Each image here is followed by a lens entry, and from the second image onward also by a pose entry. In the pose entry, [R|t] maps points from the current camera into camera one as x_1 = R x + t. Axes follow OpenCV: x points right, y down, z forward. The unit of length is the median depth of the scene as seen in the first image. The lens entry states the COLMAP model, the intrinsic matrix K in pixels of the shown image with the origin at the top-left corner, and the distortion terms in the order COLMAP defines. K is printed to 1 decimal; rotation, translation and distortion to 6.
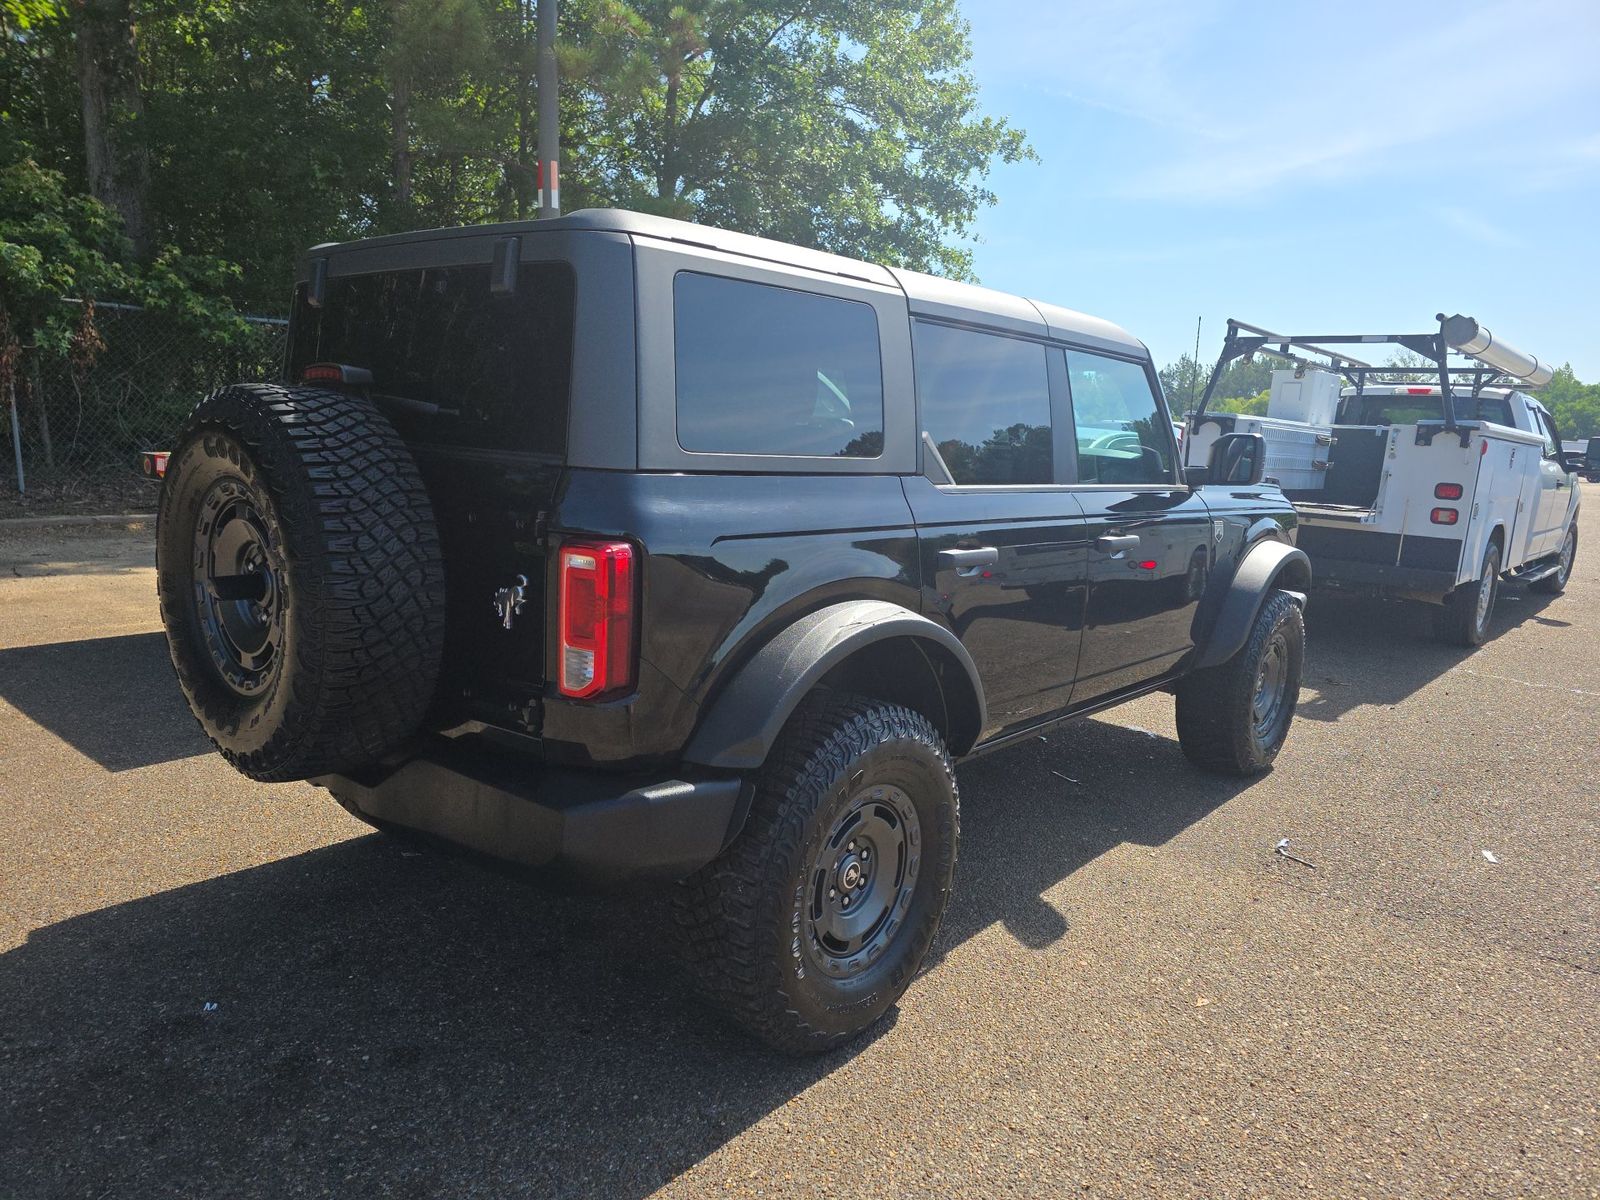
lens RADIAL K [[1076.3, 0, 800.0], [0, 1076.3, 600.0], [0, 0, 1]] dist [0.038154, -0.040639]
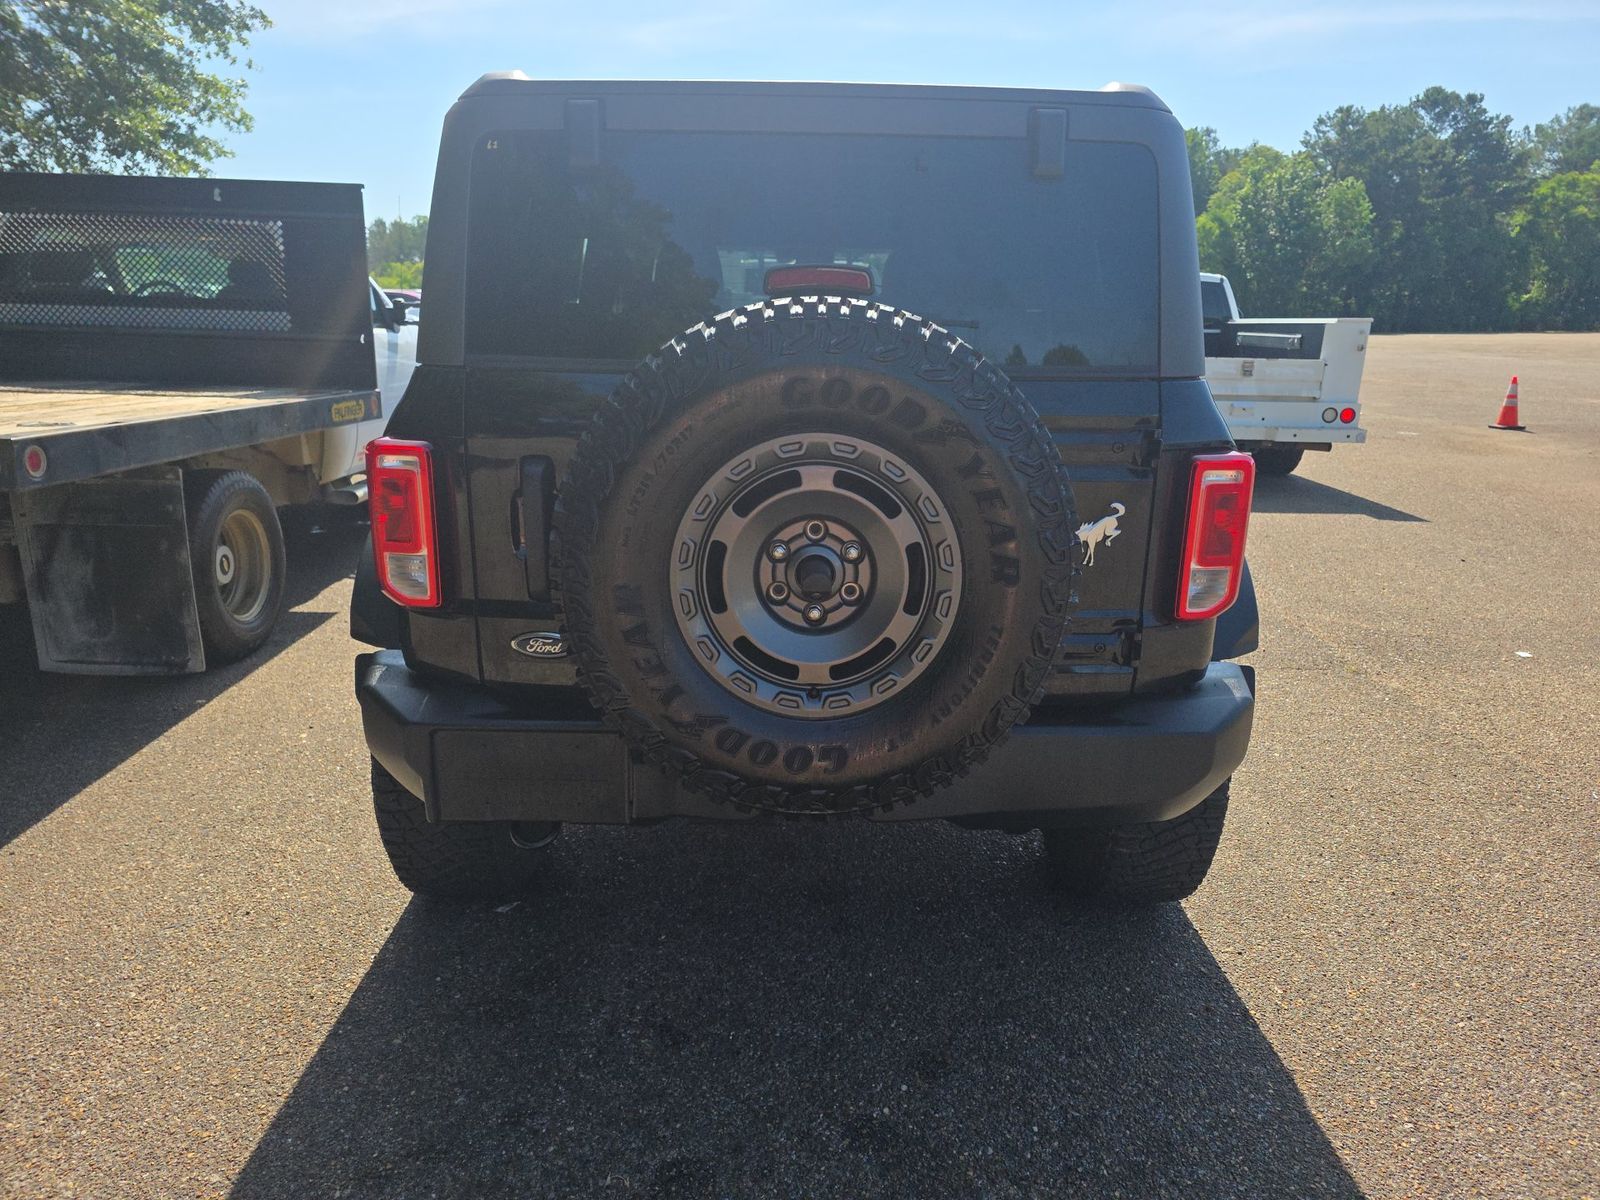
lens RADIAL K [[1076.3, 0, 800.0], [0, 1076.3, 600.0], [0, 0, 1]] dist [0.038154, -0.040639]
pose [[0.743326, -0.203076, 0.637359, -0.759108], [0.123520, 0.978089, 0.167582, -0.093065], [-0.657426, -0.045841, 0.752124, 0.345266]]
